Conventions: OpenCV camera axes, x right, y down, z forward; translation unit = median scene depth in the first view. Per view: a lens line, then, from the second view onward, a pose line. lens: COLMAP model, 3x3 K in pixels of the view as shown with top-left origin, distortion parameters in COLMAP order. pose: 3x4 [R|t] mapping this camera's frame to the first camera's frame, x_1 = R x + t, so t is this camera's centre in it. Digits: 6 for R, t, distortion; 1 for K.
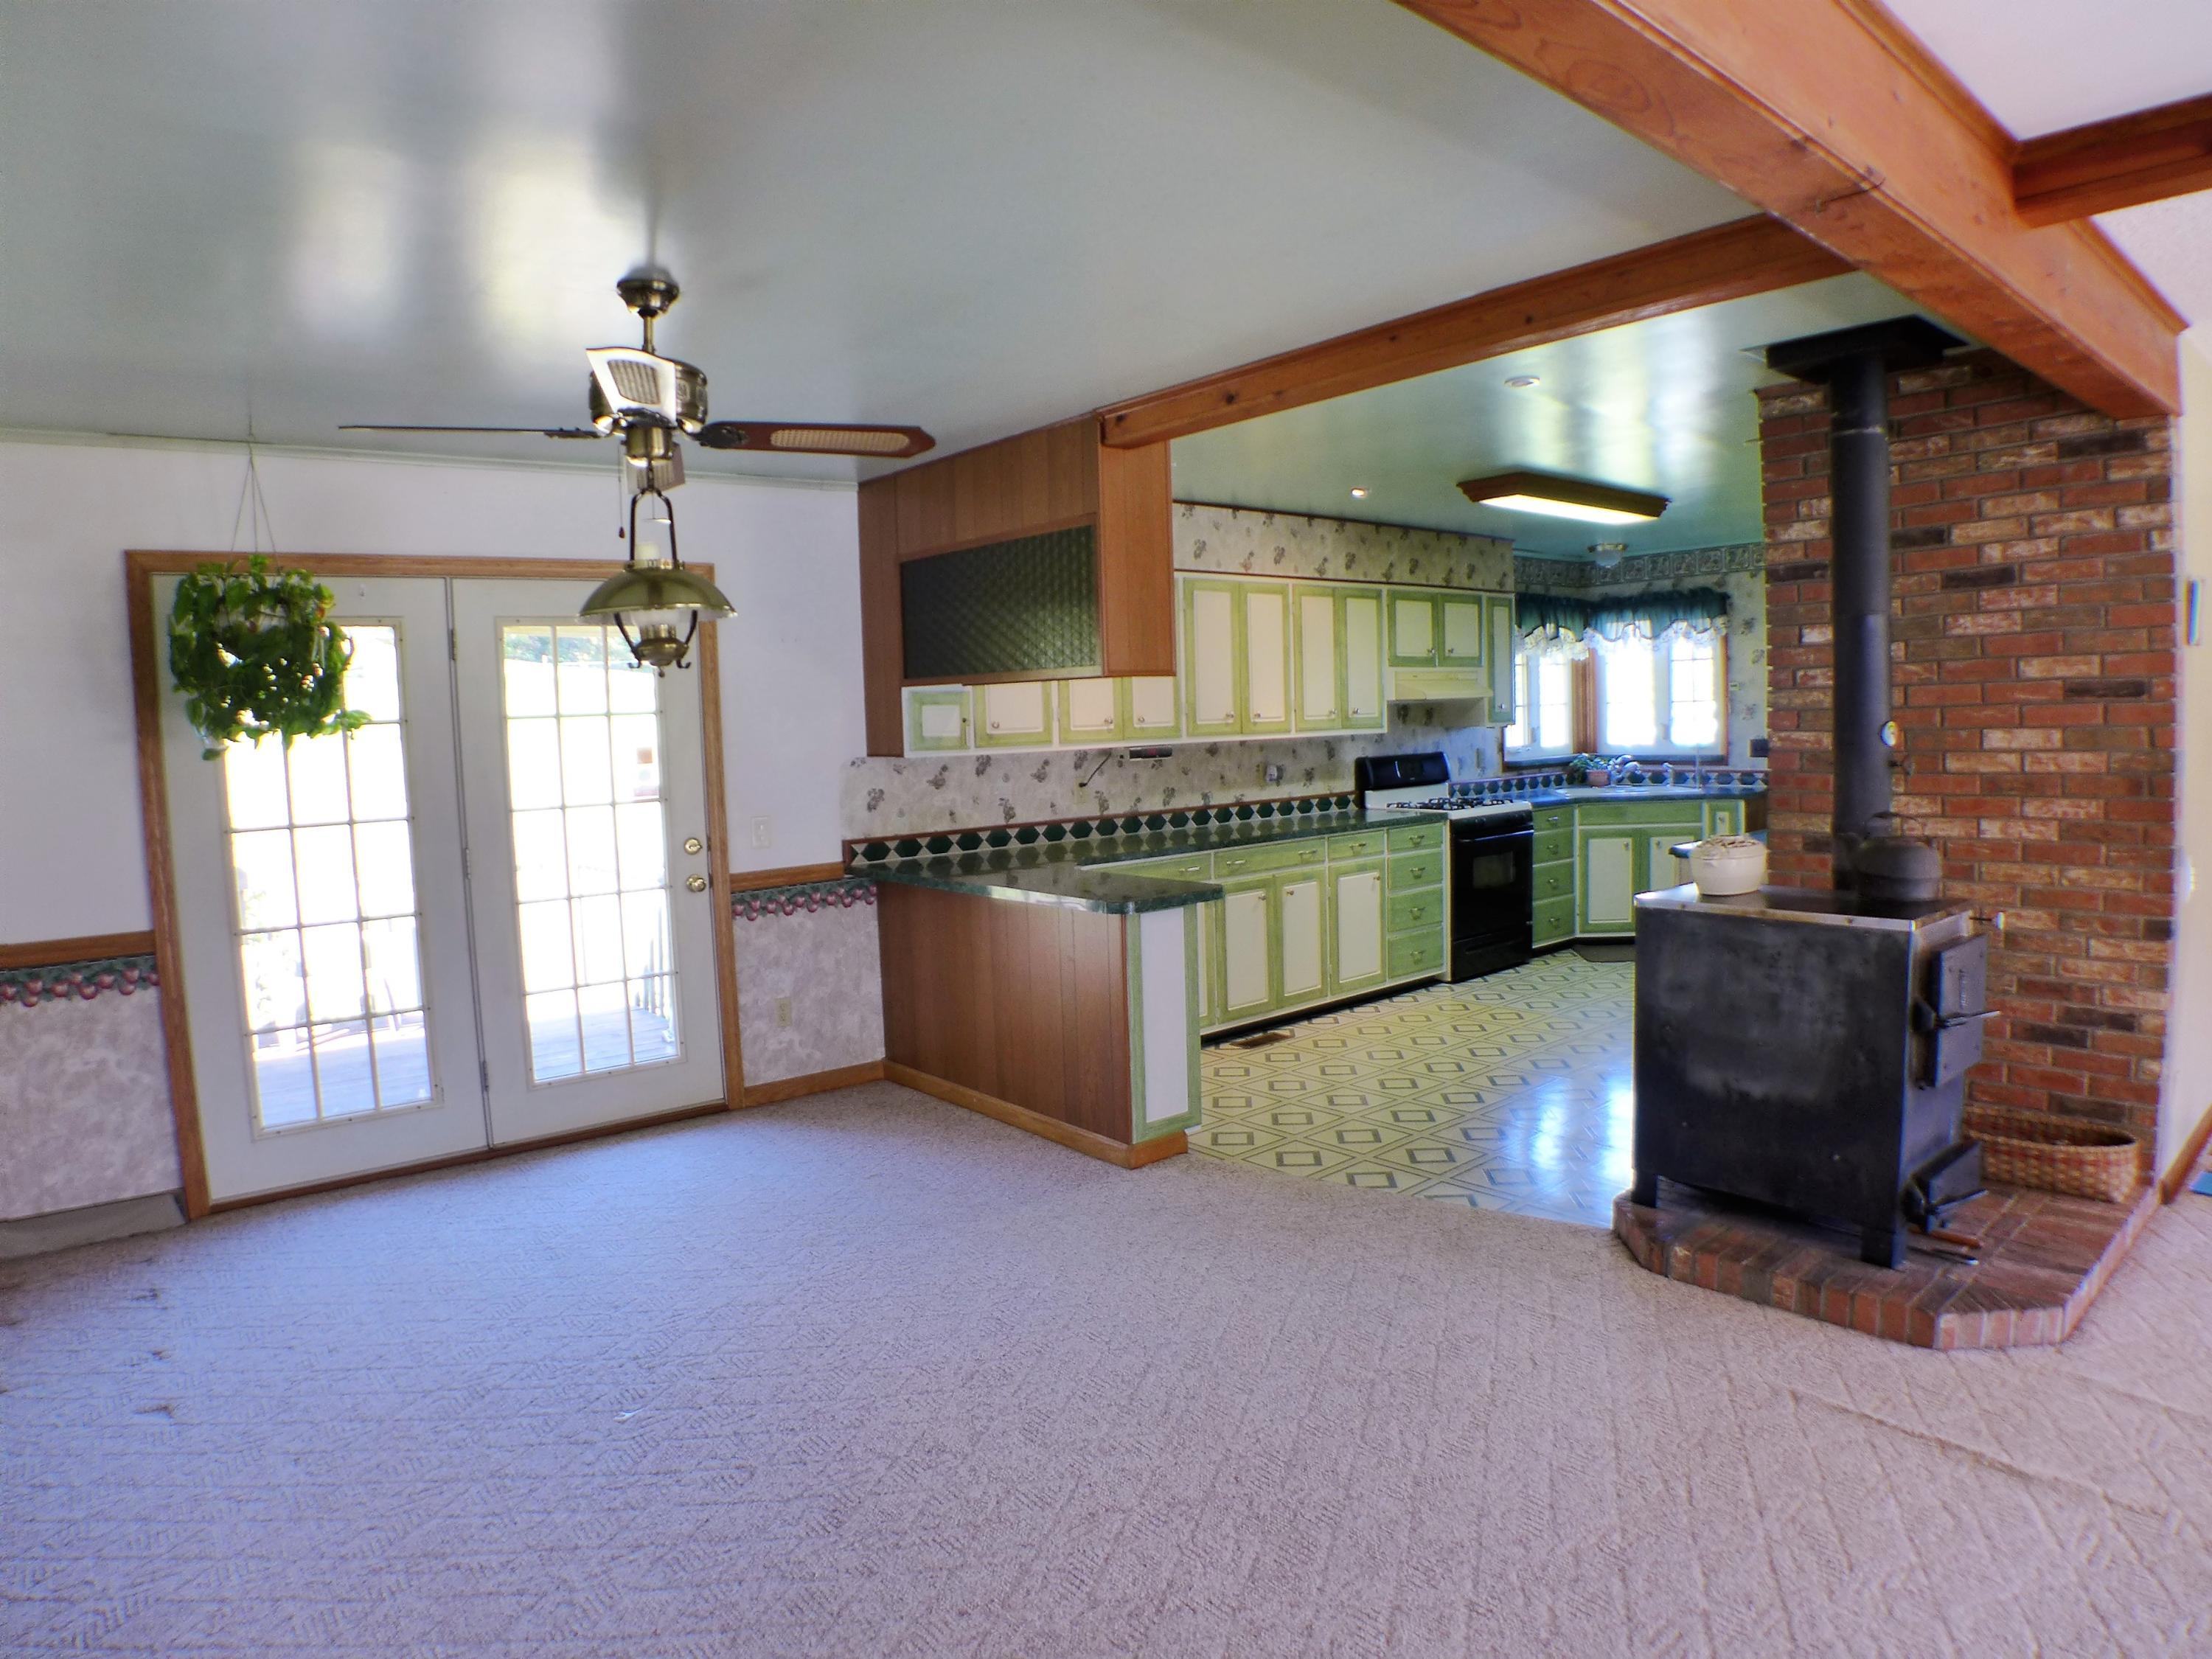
lens RADIAL K [[1320.6, 0, 1117.5], [0, 1320.6, 829.0], [0, 0, 1]] dist [-0.144678, 0.040702]
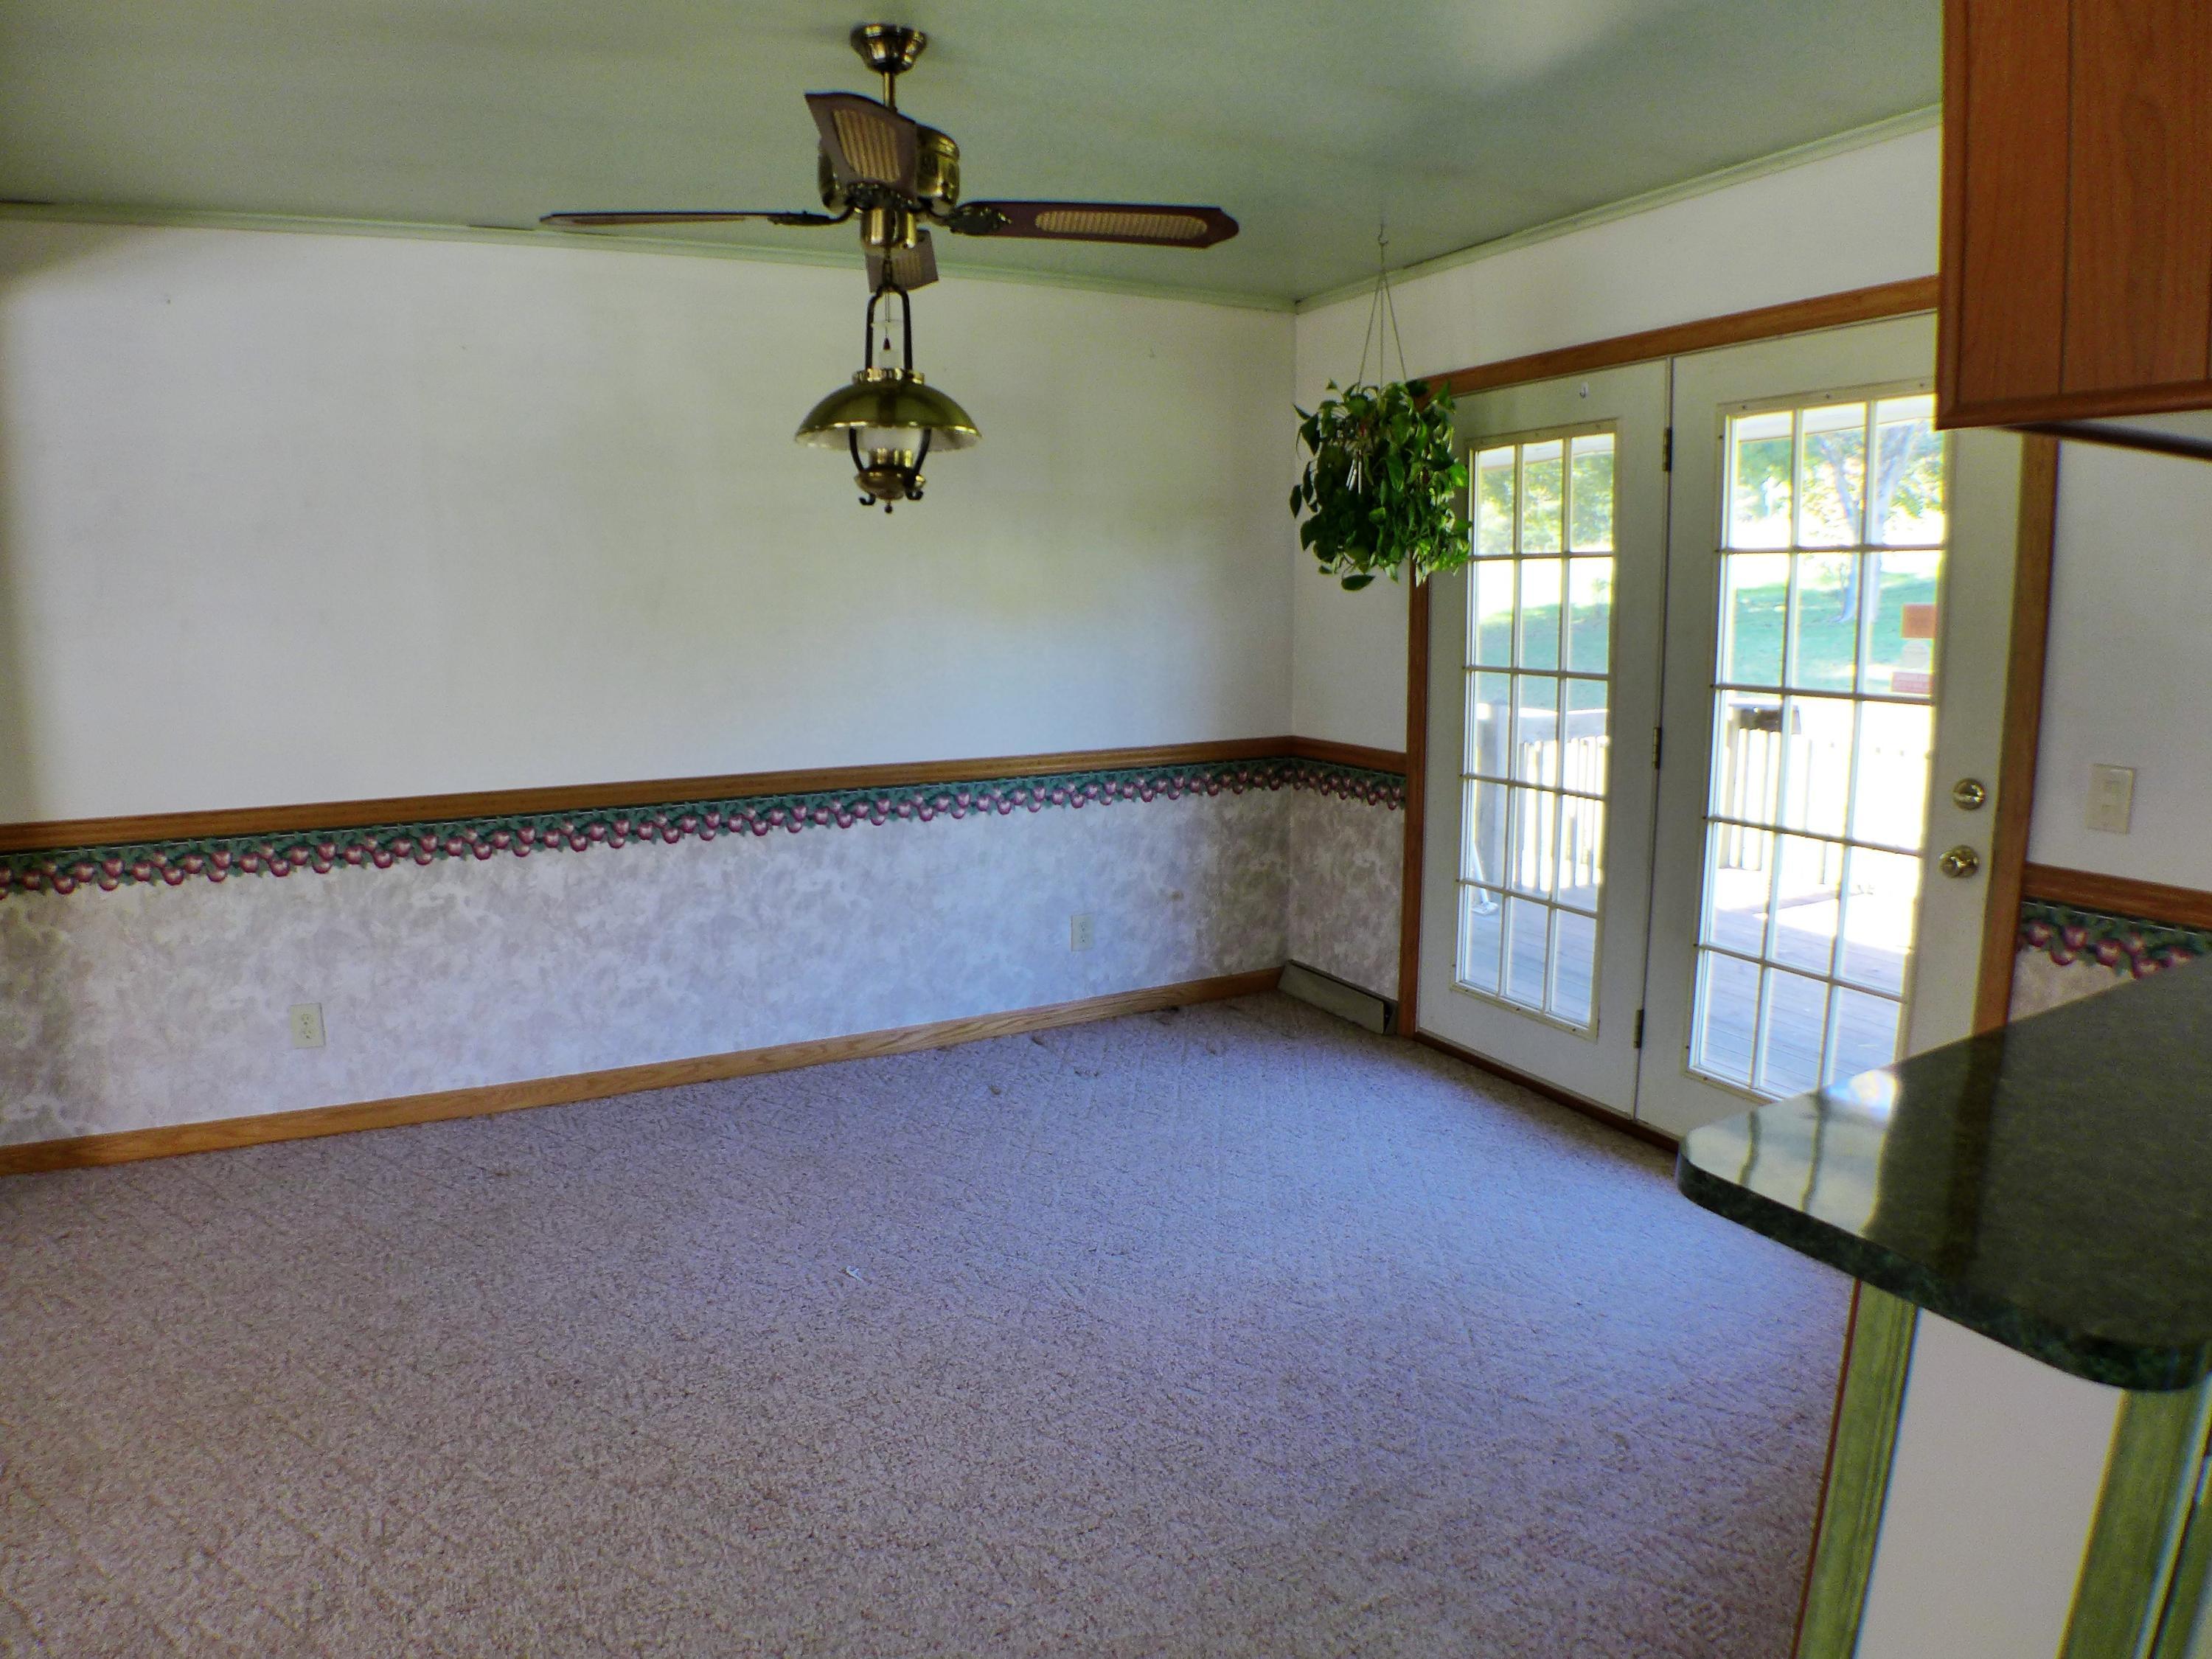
lens RADIAL K [[1366.9, 0, 1118.1], [0, 1366.9, 824.4], [0, 0, 1]] dist [-0.139582, 0.035976]
pose [[-0.220057, 0.196975, -0.955393, 0.295265], [-0.069527, 0.973743, 0.216772, -0.072486], [0.973006, 0.114128, -0.200584, 0.807056]]
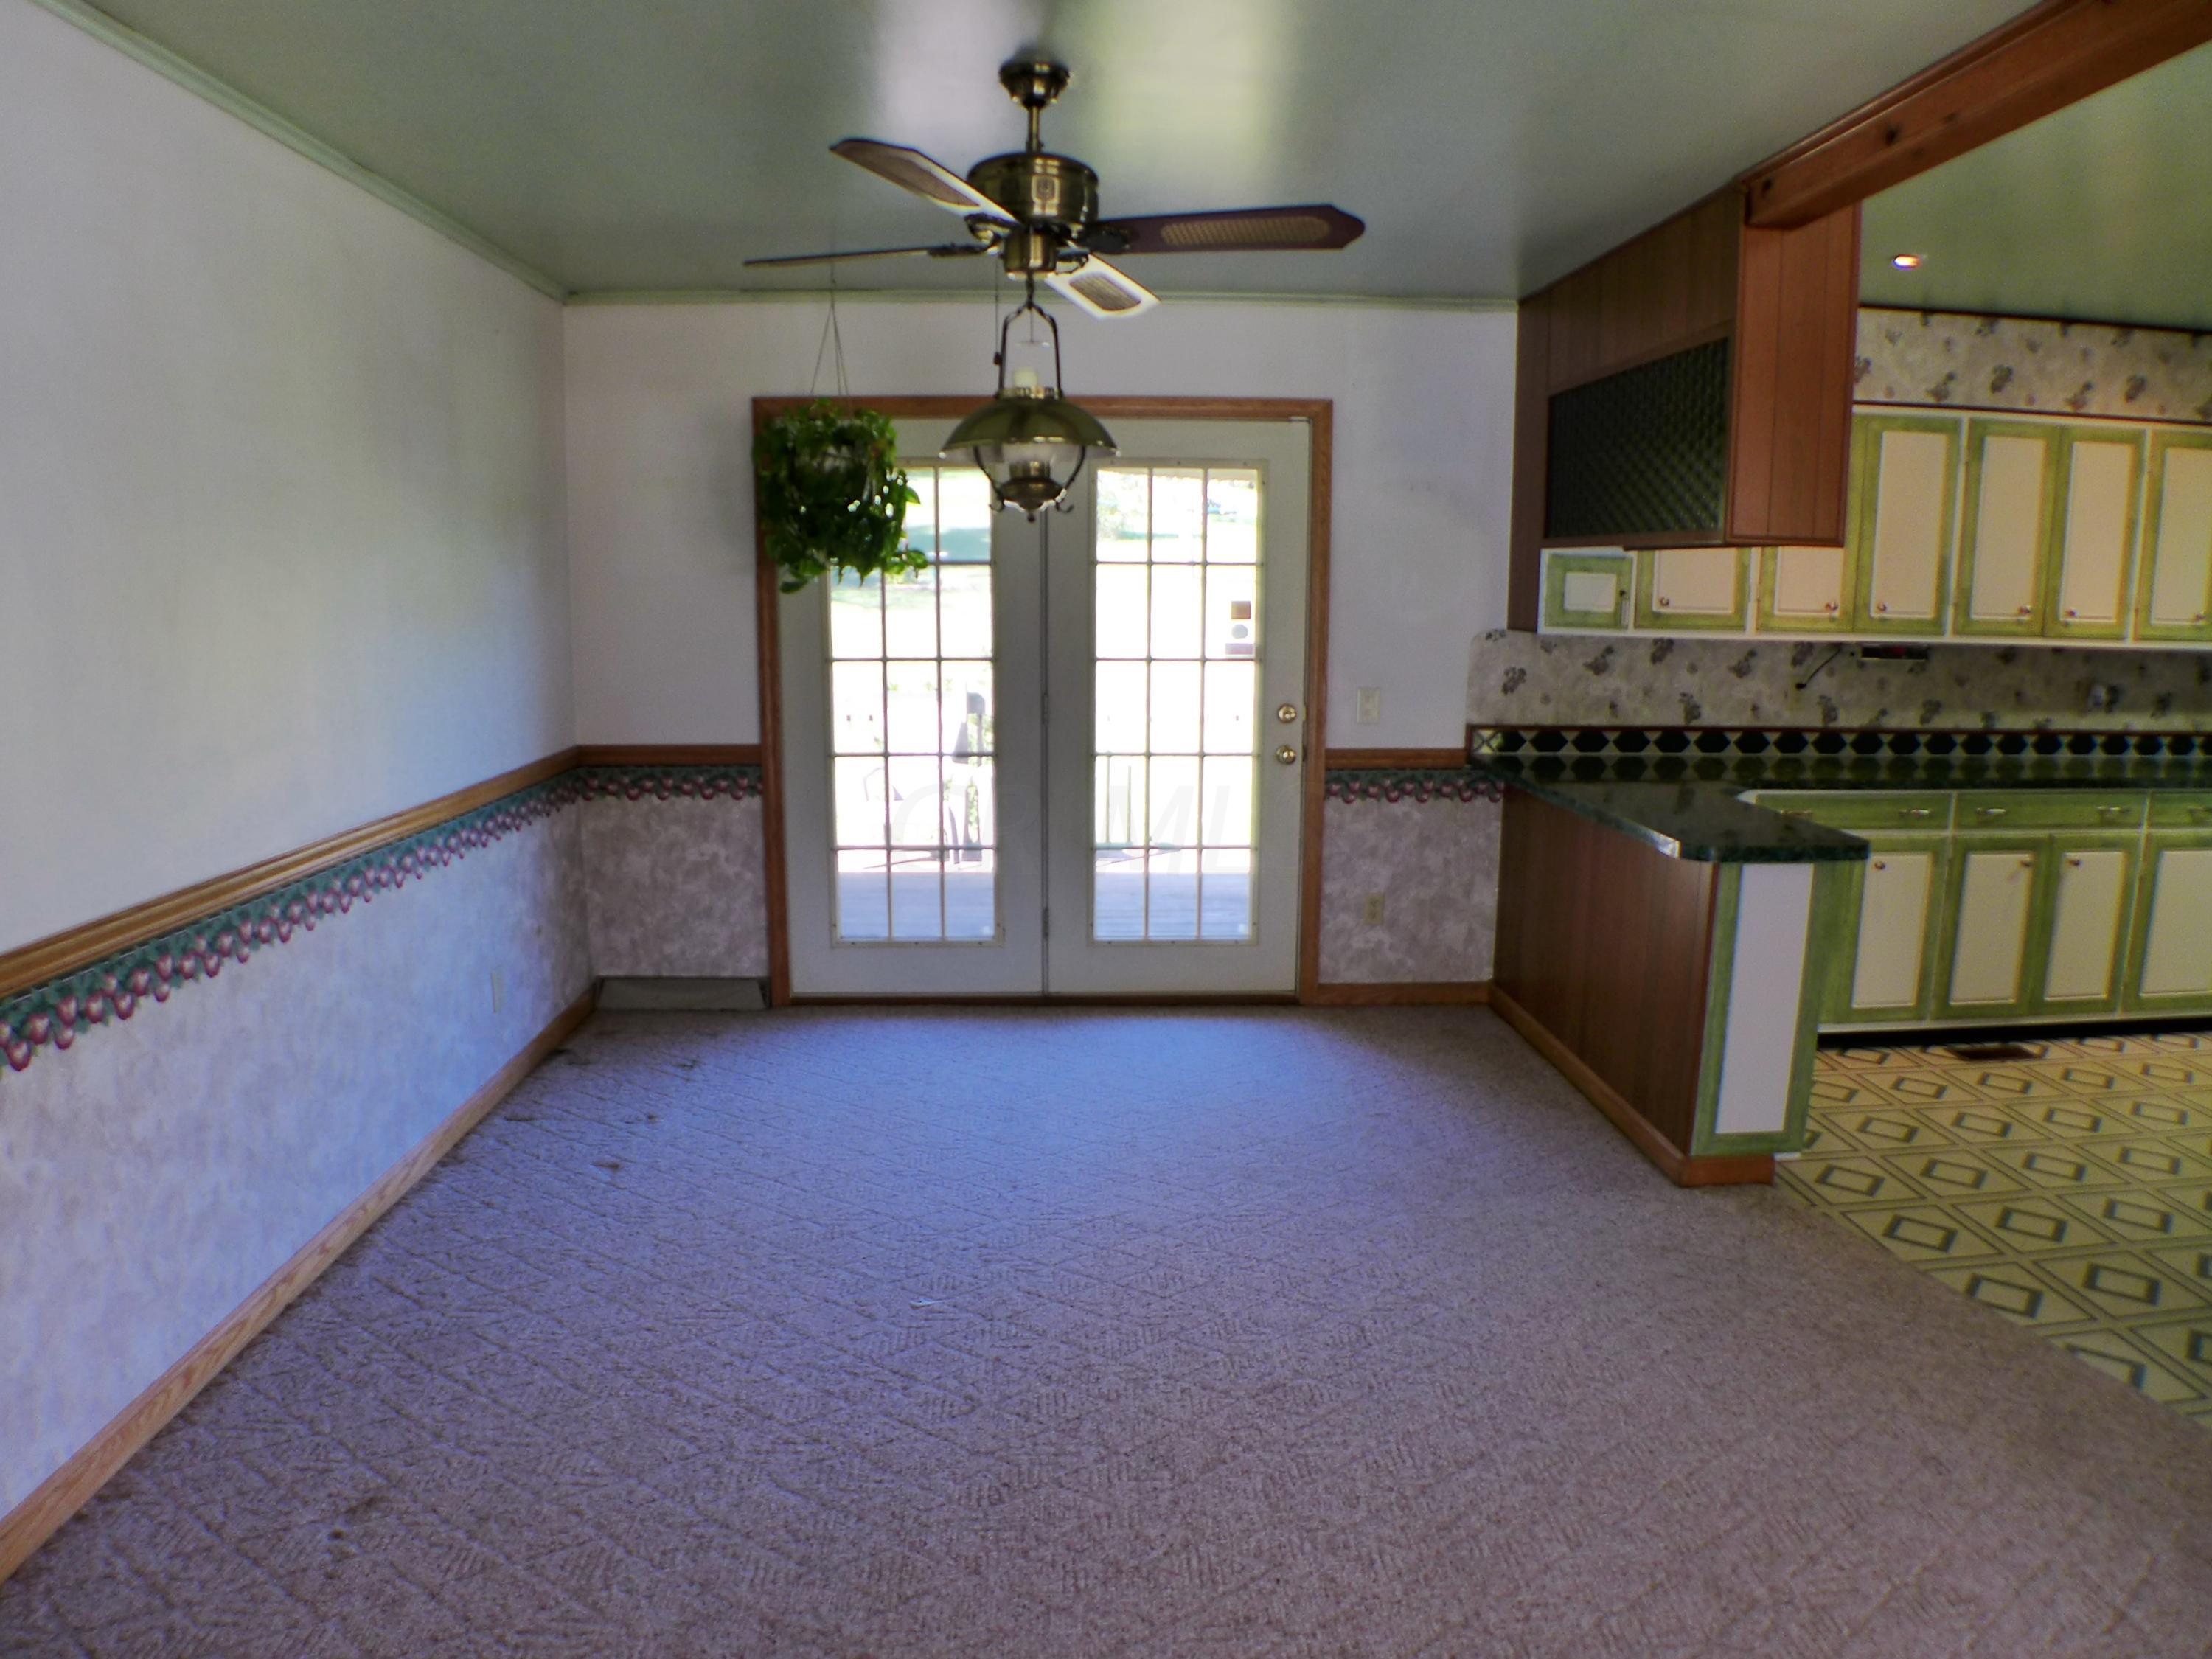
lens RADIAL K [[1366.9, 0, 1118.1], [0, 1366.9, 824.4], [0, 0, 1]] dist [-0.139582, 0.035976]
pose [[0.795138, 0.140372, -0.589959, 0.163895], [-0.083369, 0.988907, 0.122932, -0.018982], [0.600671, -0.048564, 0.798020, 0.170918]]
